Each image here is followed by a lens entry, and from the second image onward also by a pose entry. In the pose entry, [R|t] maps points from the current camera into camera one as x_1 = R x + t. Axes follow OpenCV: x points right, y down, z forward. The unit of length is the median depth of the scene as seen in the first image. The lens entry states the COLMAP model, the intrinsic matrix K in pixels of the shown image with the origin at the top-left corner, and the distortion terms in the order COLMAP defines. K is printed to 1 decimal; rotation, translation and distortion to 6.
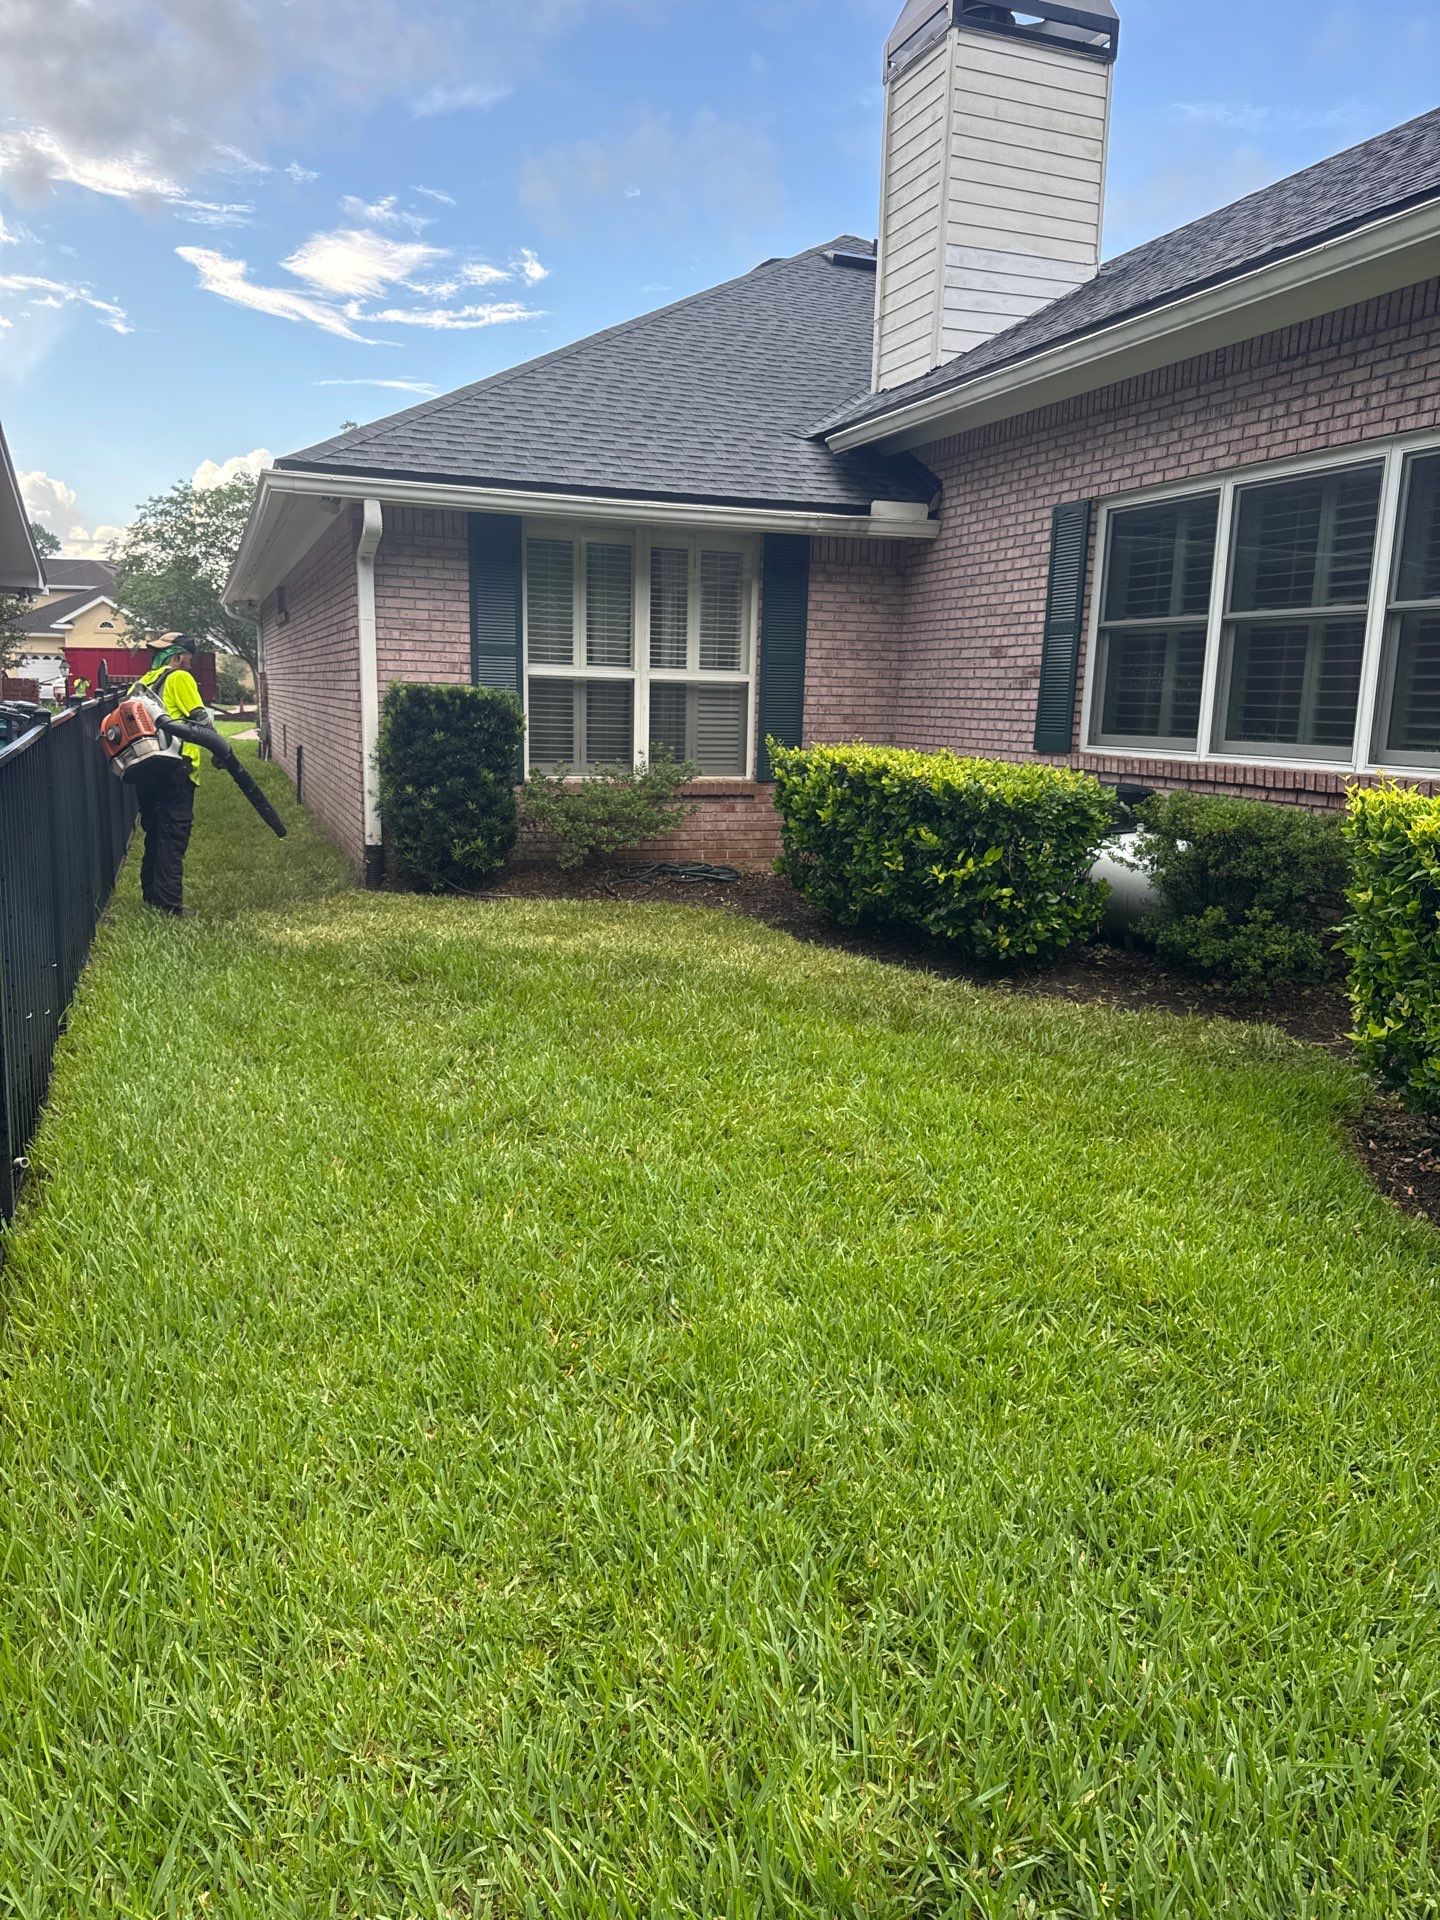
lens RADIAL K [[1307.7, 0, 720.0], [0, 1307.7, 960.0], [0, 0, 1]] dist [0.104294, -0.166804]
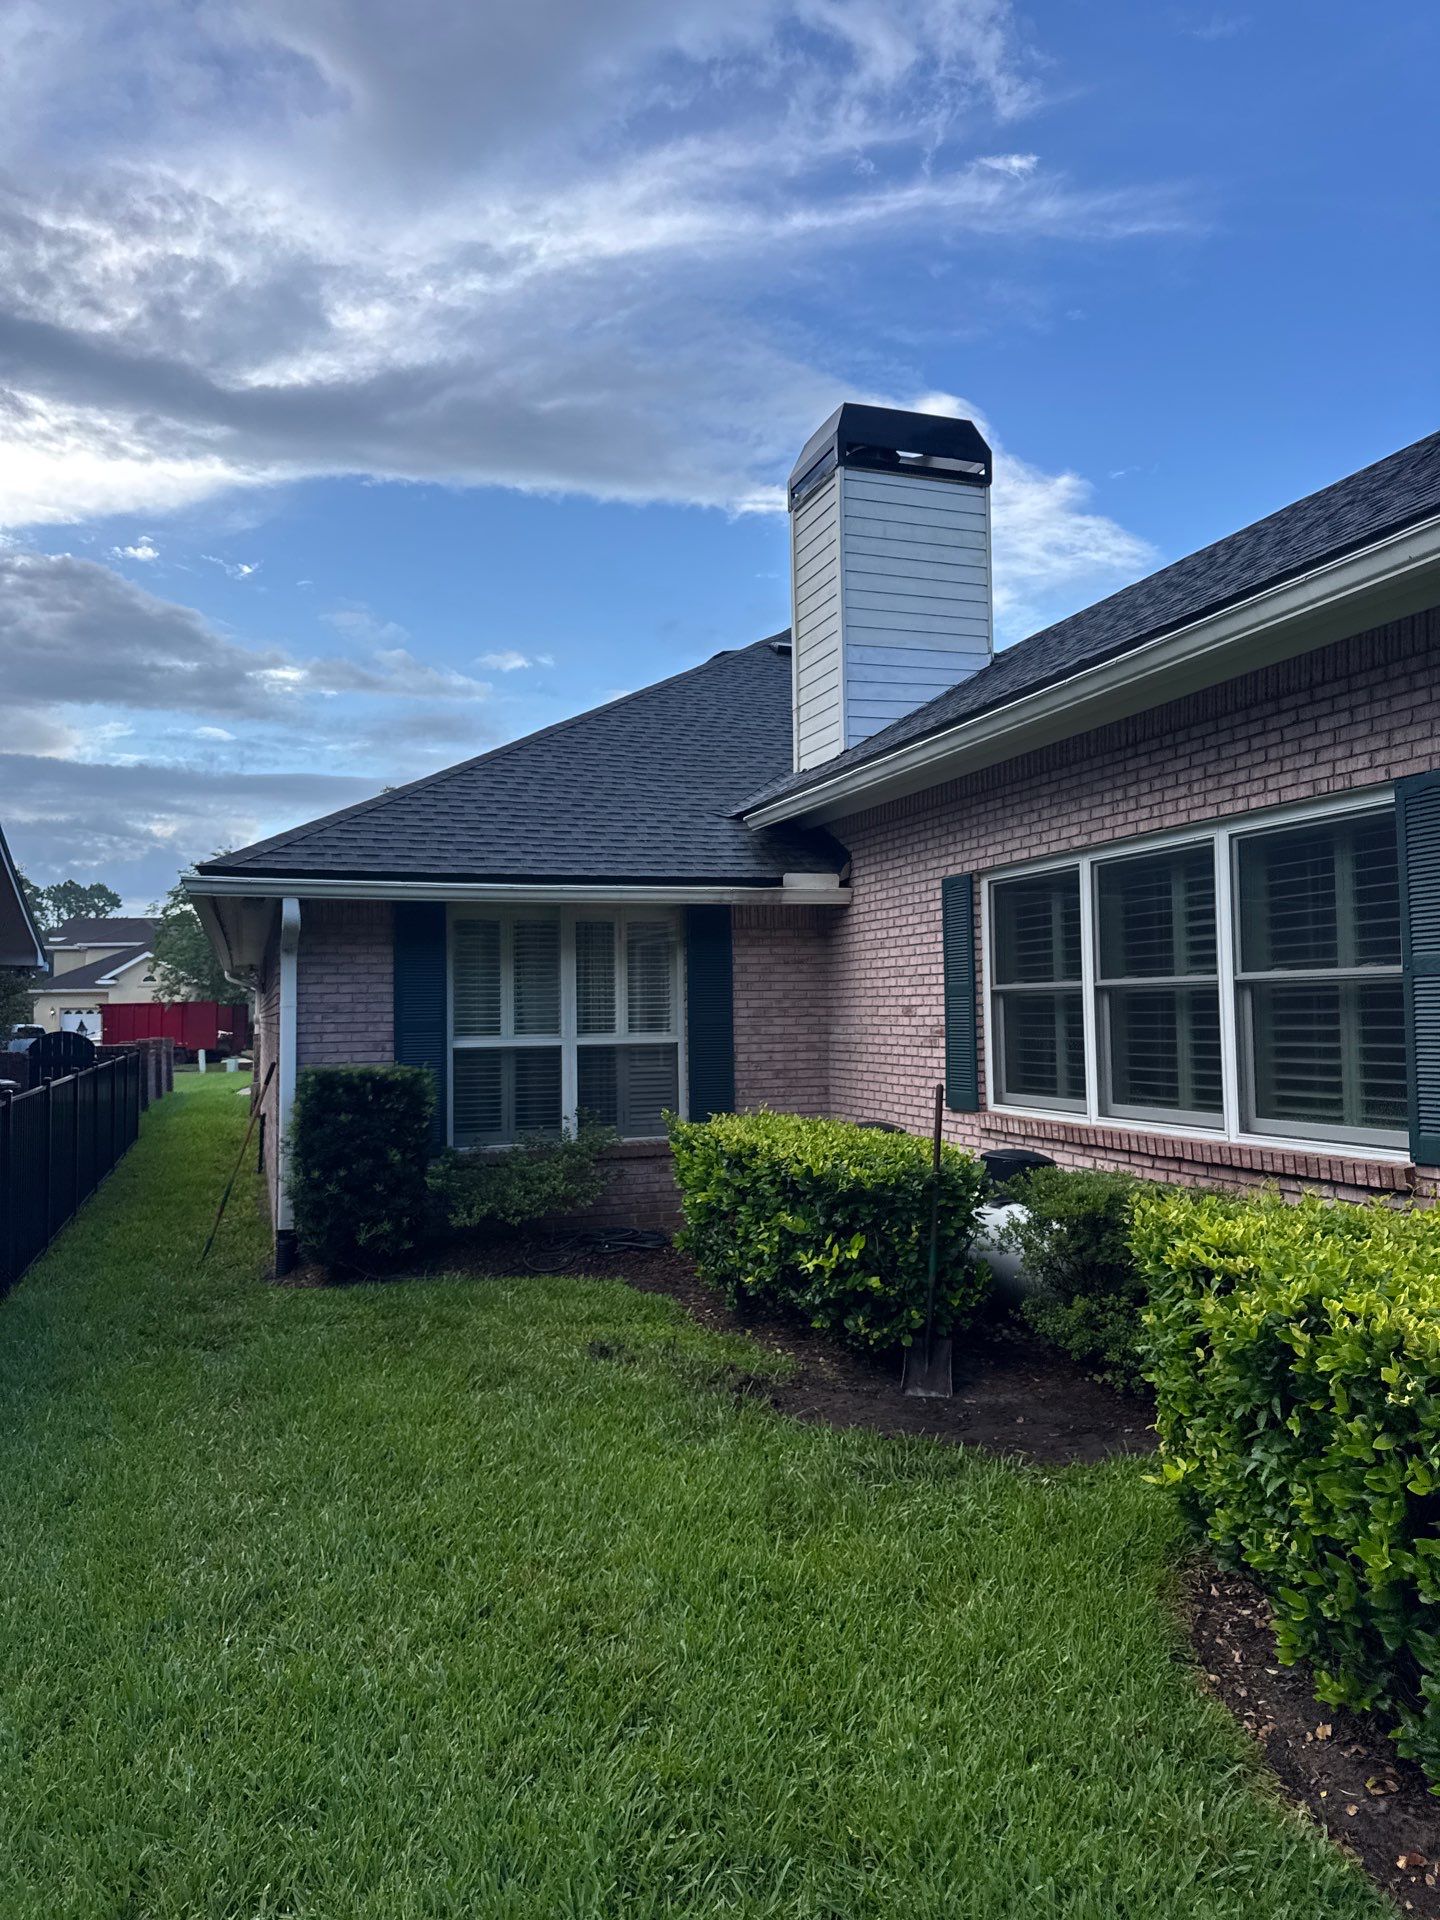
lens RADIAL K [[1308.9, 0, 722.3], [0, 1308.9, 966.1], [0, 0, 1]] dist [0.159207, -0.309588]
pose [[0.999091, -0.039819, -0.015220, 0.088350], [0.035073, 0.970766, -0.237452, -0.032941], [0.024231, 0.236703, 0.971280, 0.003338]]
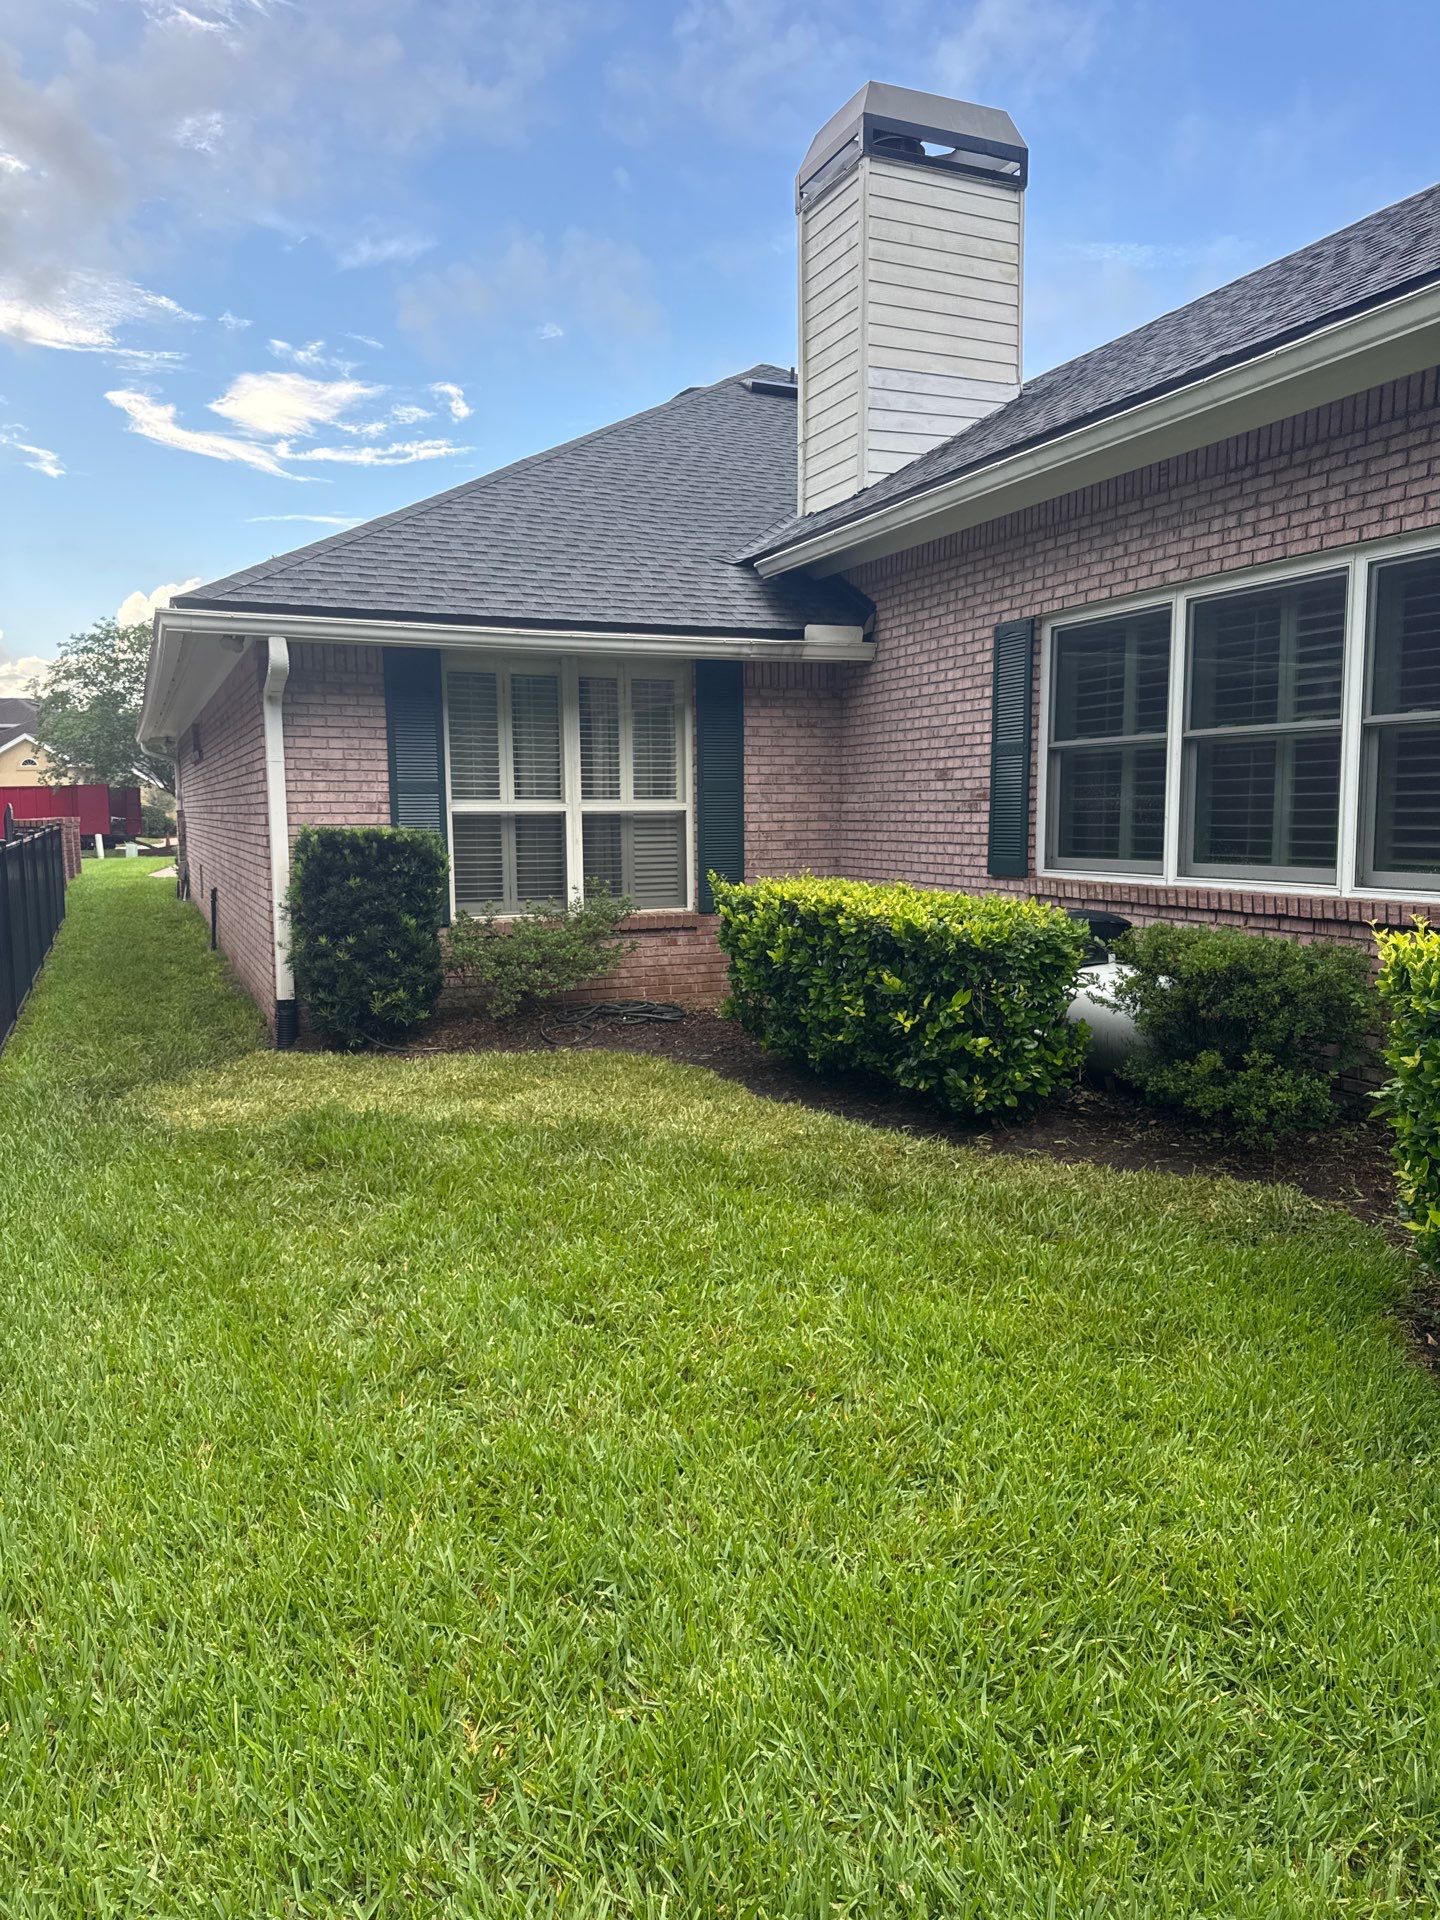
lens RADIAL K [[1308.9, 0, 722.3], [0, 1308.9, 966.1], [0, 0, 1]] dist [0.159207, -0.309588]
pose [[0.998180, -0.038136, 0.046720, -0.000821], [0.041776, 0.995951, -0.079596, -0.025497], [-0.043496, 0.081403, 0.995732, 0.063447]]
